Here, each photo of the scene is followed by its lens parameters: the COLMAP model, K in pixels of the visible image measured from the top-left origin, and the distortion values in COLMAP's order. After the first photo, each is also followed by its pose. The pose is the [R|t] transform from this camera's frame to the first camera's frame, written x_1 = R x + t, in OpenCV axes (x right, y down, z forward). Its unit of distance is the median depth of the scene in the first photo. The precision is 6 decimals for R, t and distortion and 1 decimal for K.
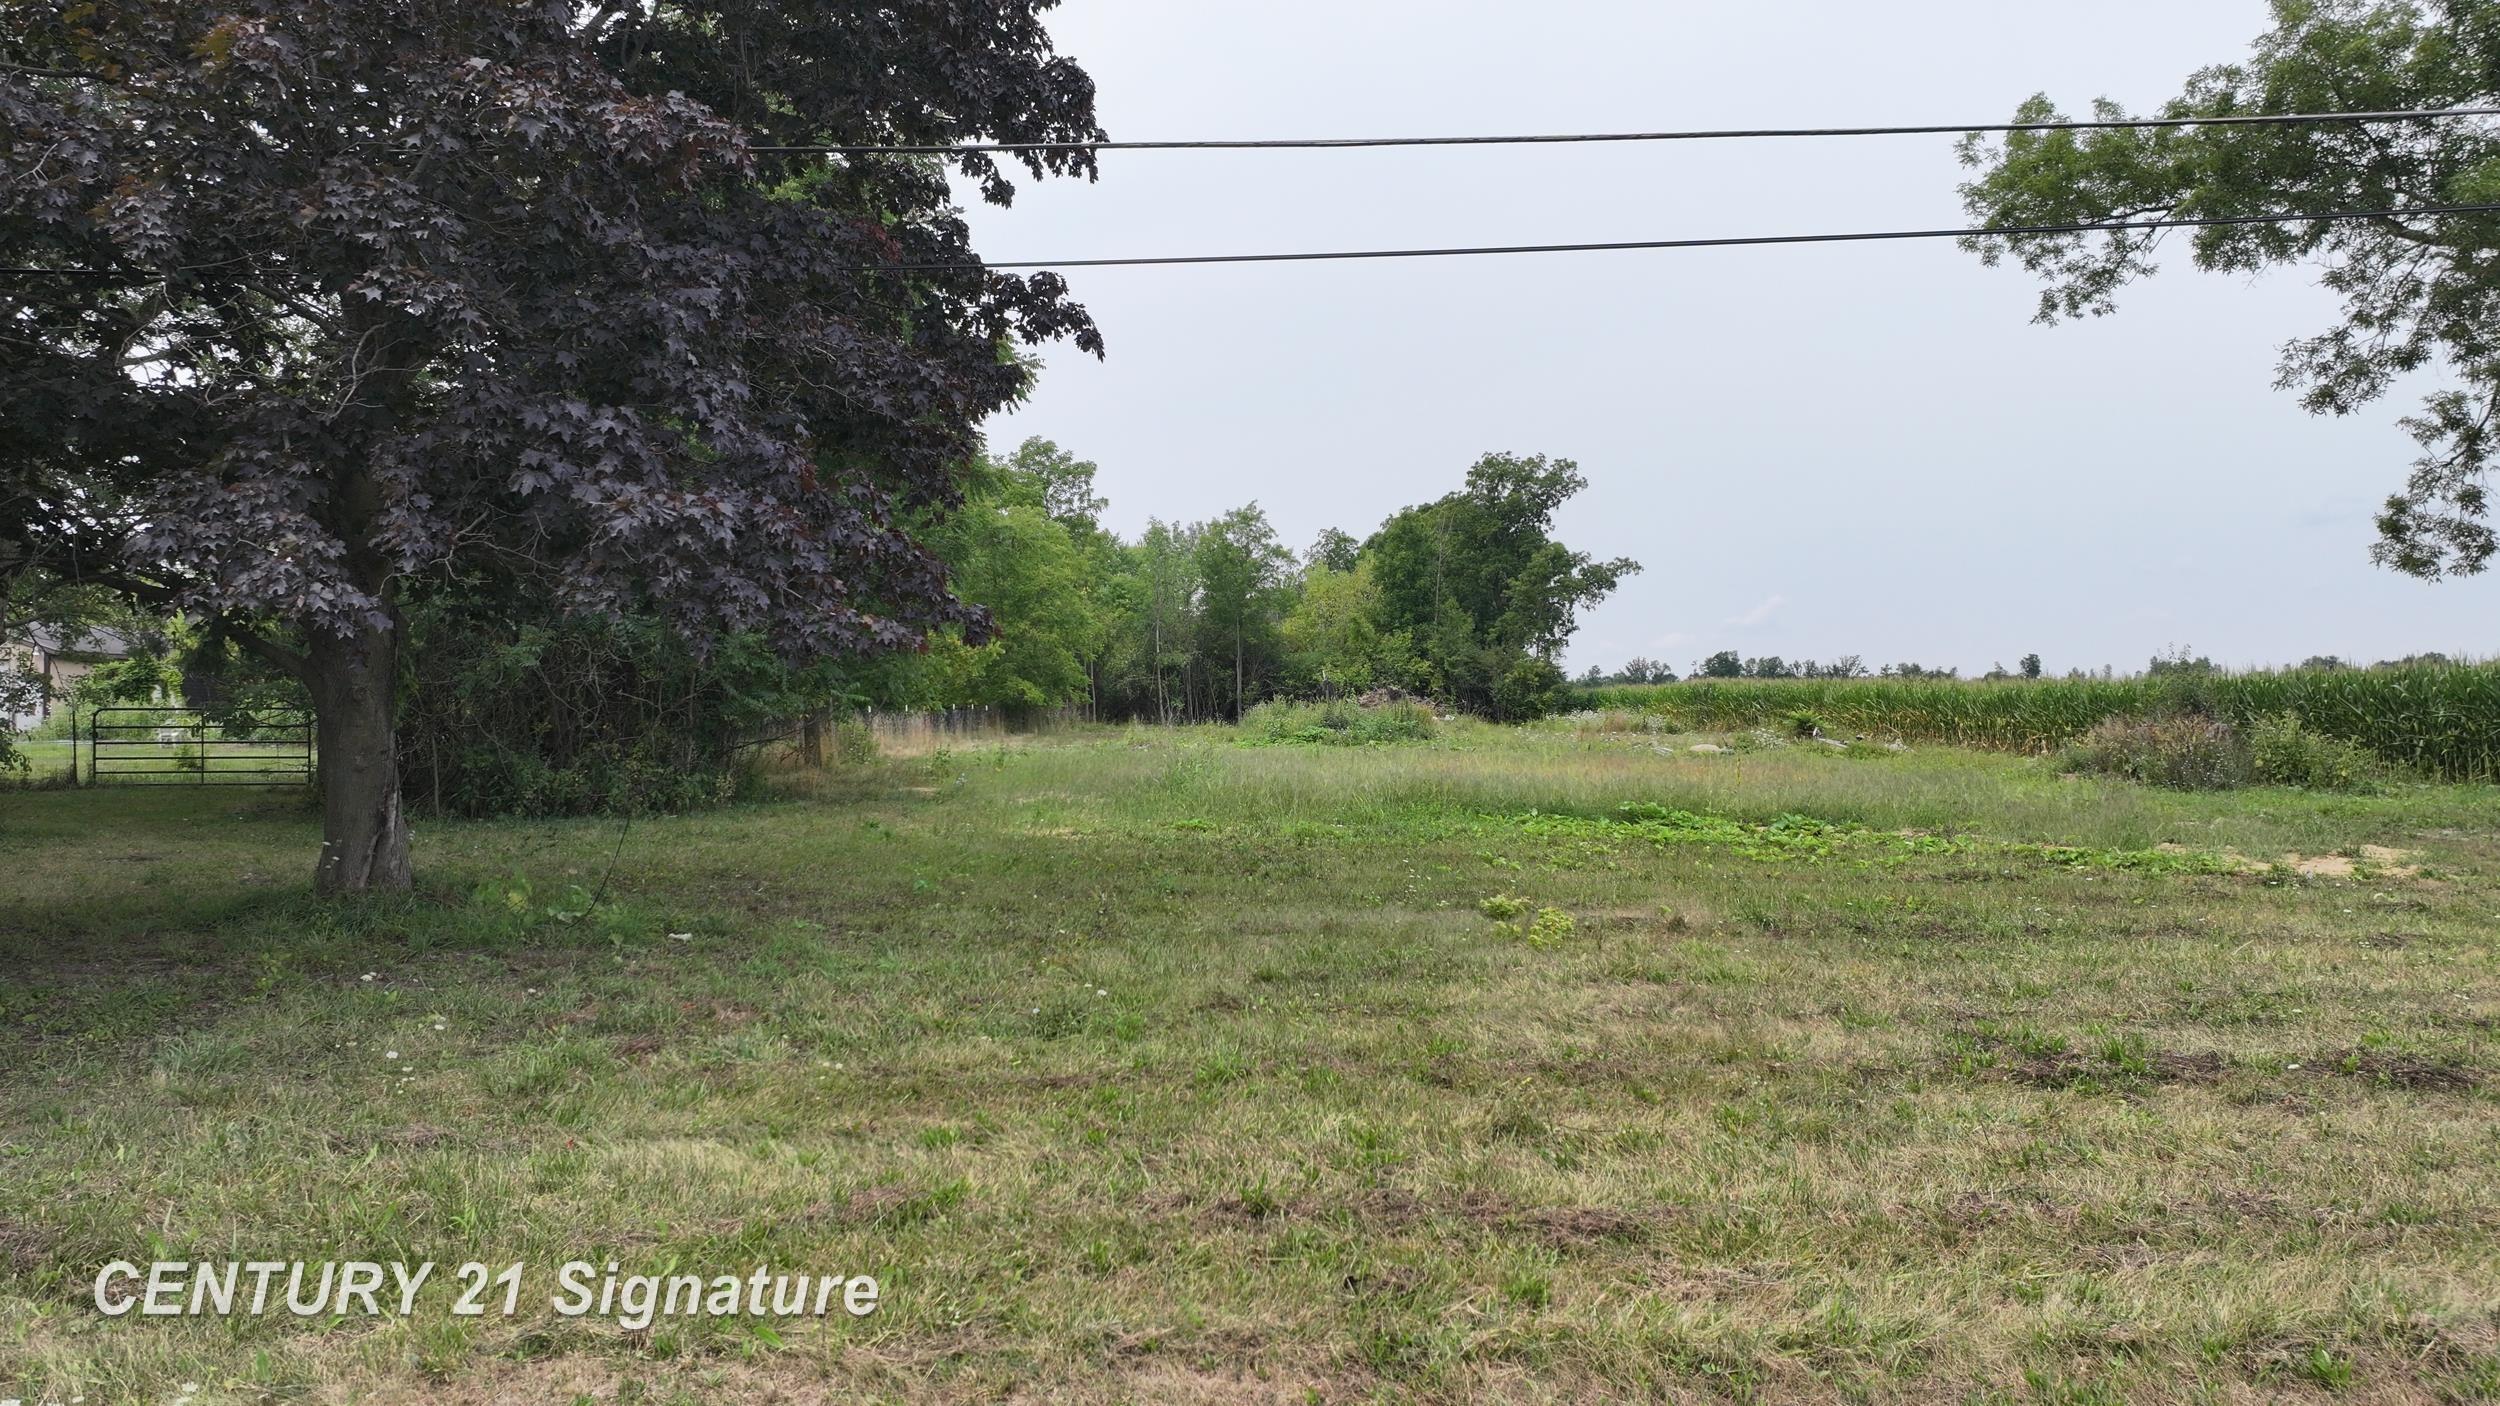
lens RADIAL K [[1742.1, 0, 1247.1], [0, 1742.1, 704.9], [0, 0, 1]] dist [0.007009, 0.000019]
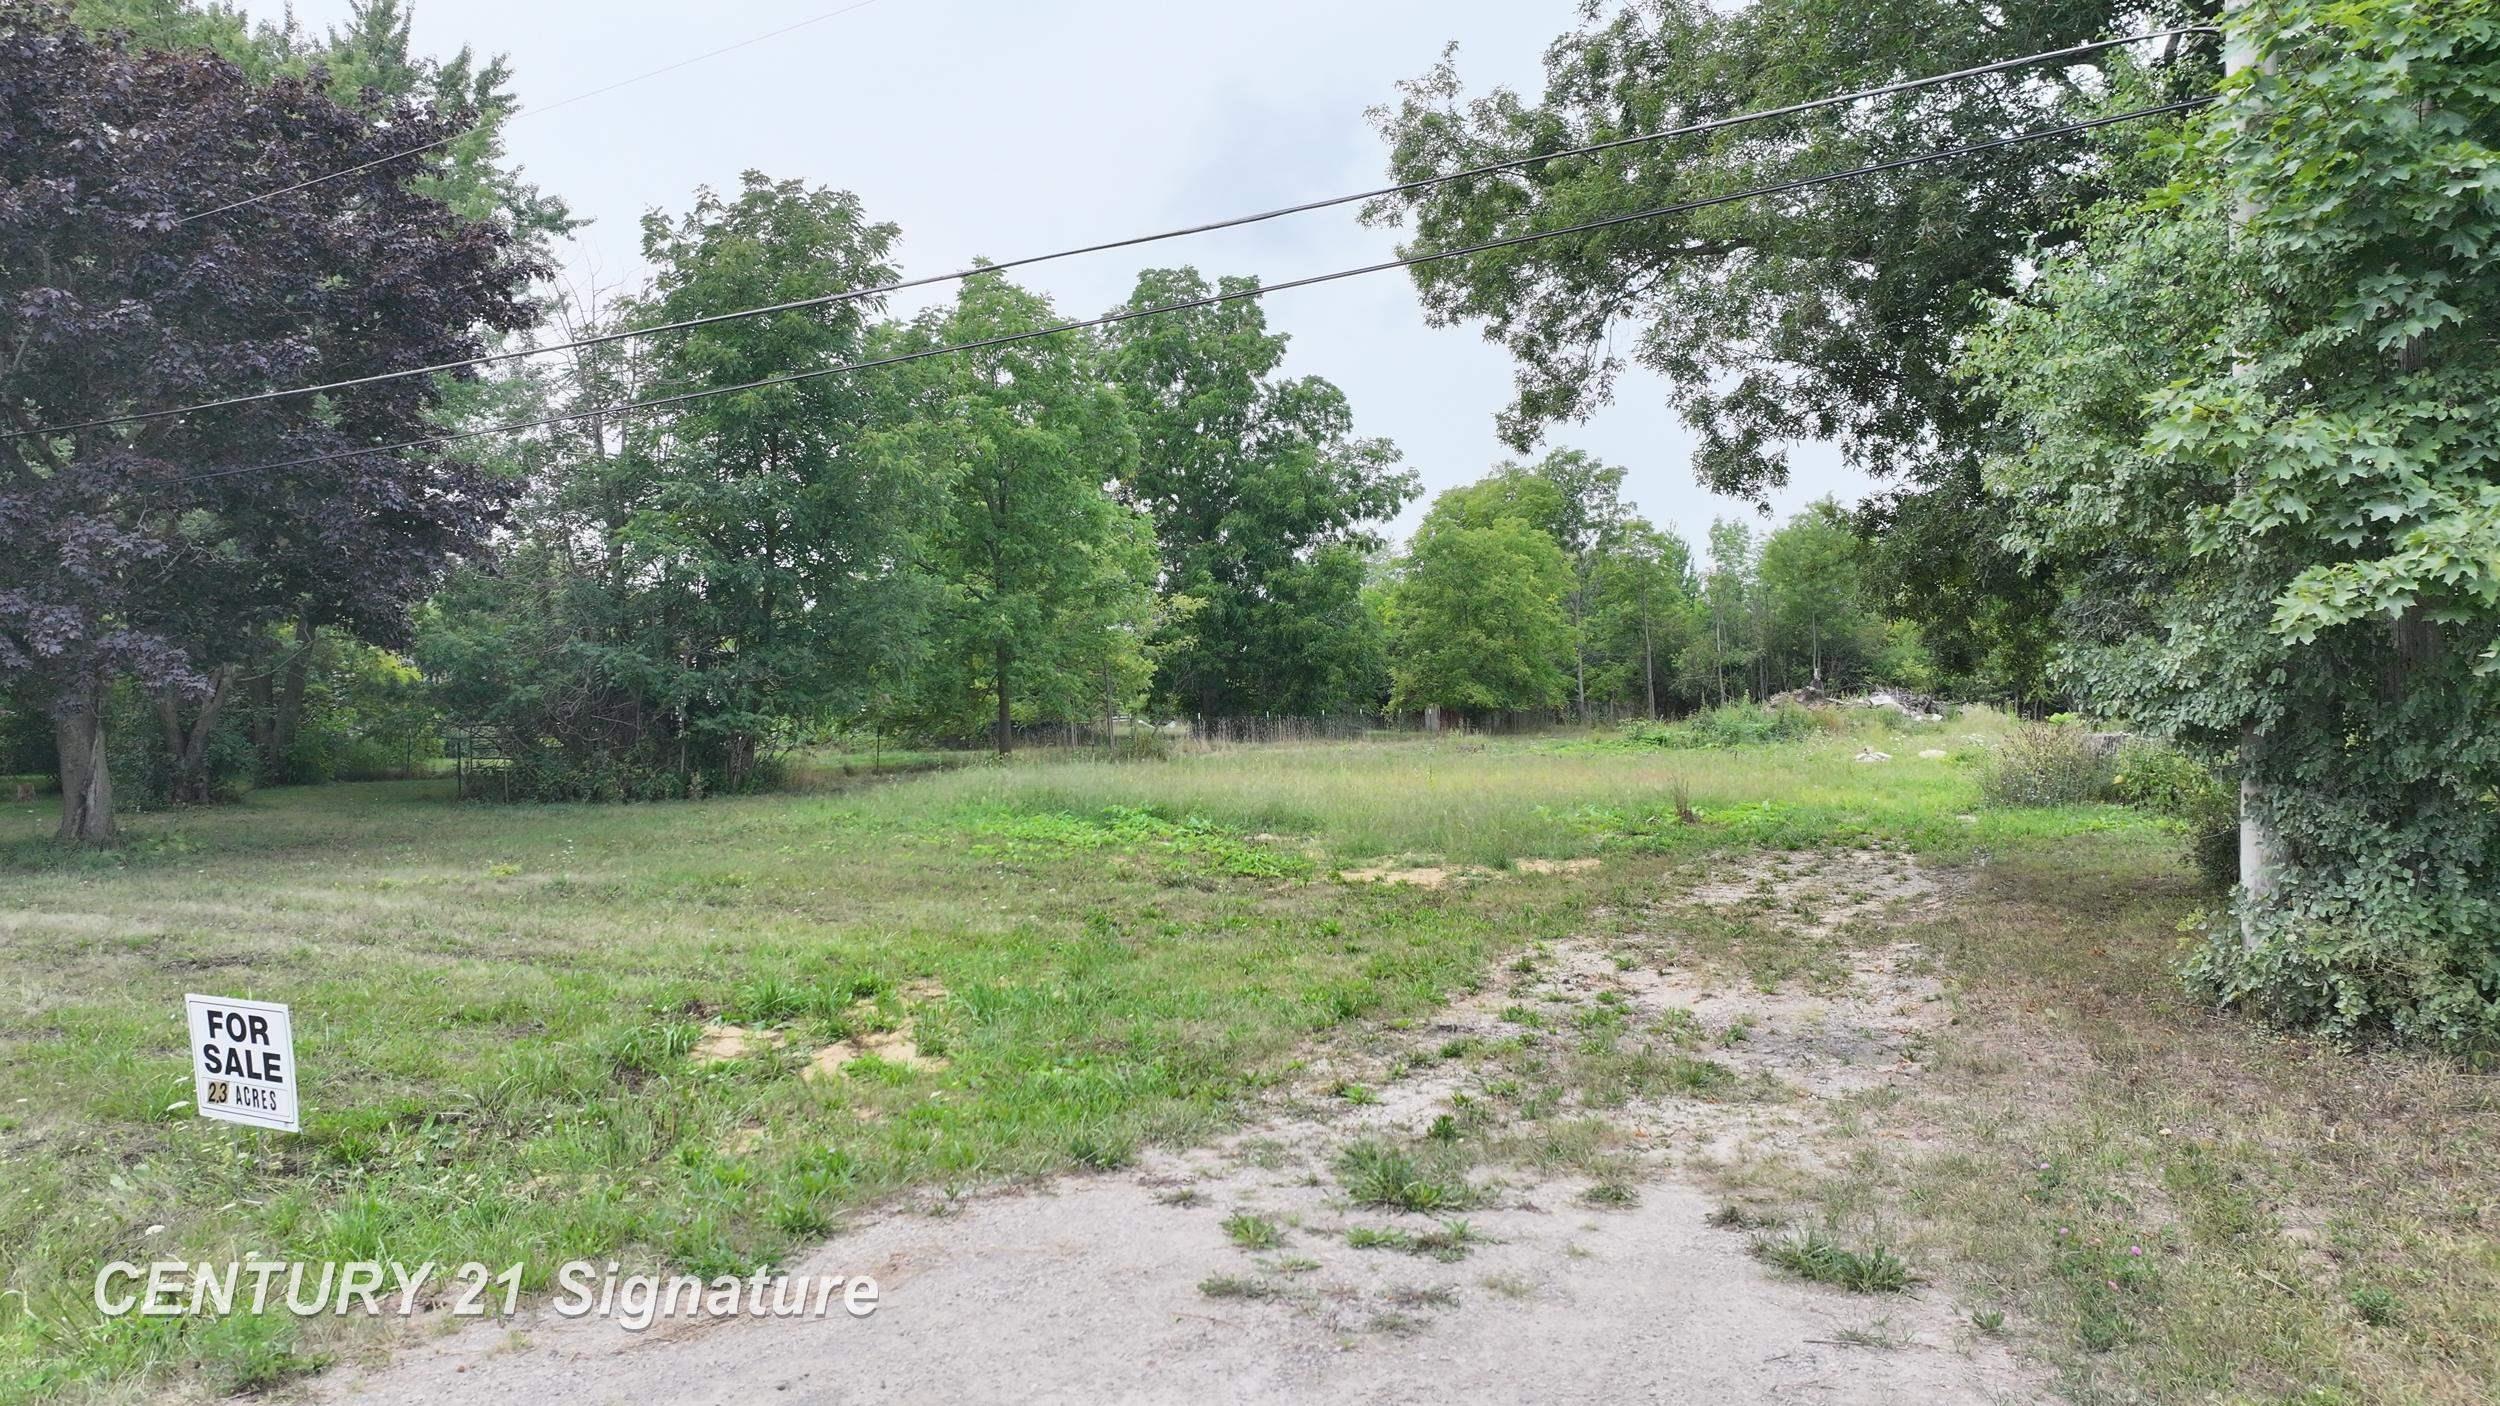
lens RADIAL K [[1742.1, 0, 1256.7], [0, 1742.1, 709.1], [0, 0, 1]] dist [0.007009, 0.000019]
pose [[0.884106, -0.005297, -0.467257, 0.179070], [0.008706, 0.999949, 0.005136, -0.004384], [0.467206, -0.008609, 0.884107, -0.000150]]
